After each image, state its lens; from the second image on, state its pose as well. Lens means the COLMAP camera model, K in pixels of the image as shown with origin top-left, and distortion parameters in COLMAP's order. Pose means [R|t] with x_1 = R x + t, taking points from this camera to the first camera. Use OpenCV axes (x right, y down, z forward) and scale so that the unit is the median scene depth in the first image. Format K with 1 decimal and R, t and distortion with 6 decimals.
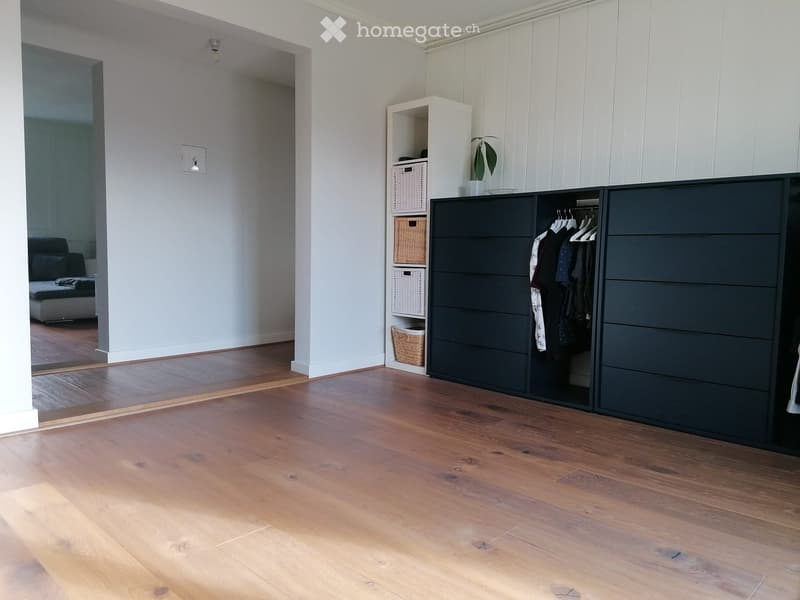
lens RADIAL K [[614.7, 0, 400.0], [0, 614.7, 300.0], [0, 0, 1]] dist [0.003761, -0.000161]
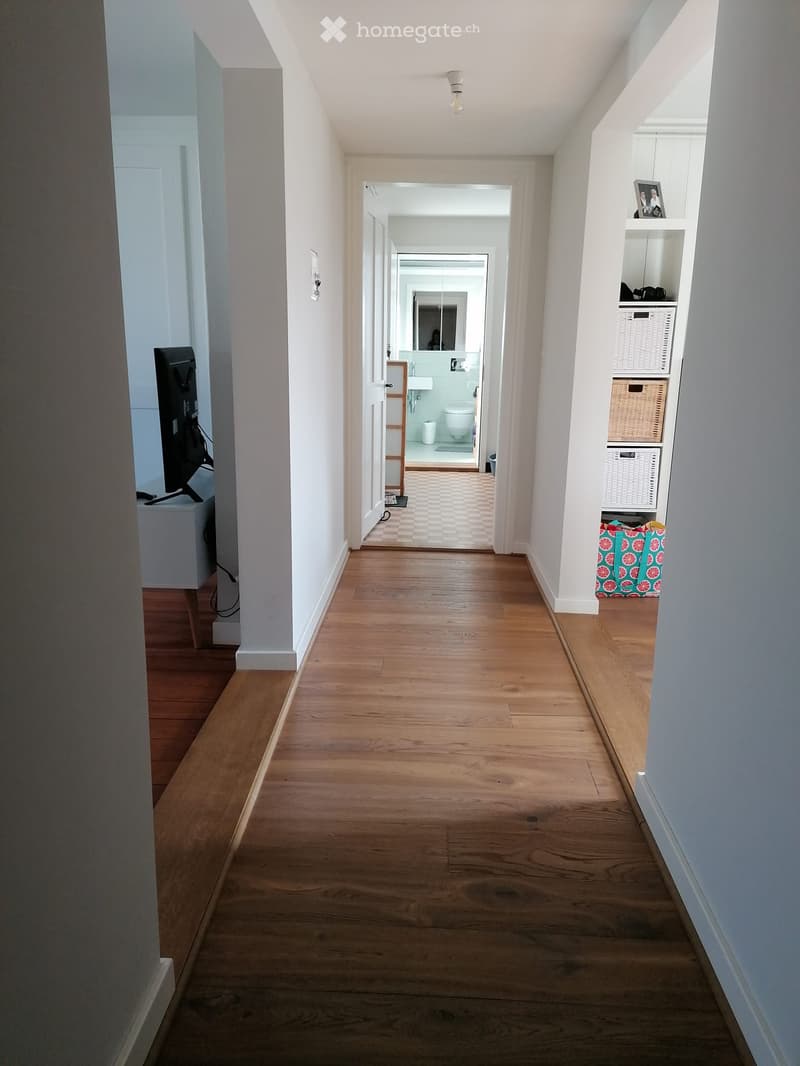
lens RADIAL K [[819.1, 0, 400.0], [0, 819.1, 533.0], [0, 0, 1]] dist [0.003761, -0.000161]
pose [[0.748351, -0.159927, 0.643734, -0.855888], [0.055538, 0.982198, 0.179450, -0.144799], [-0.660973, -0.098540, 0.743911, 0.425778]]
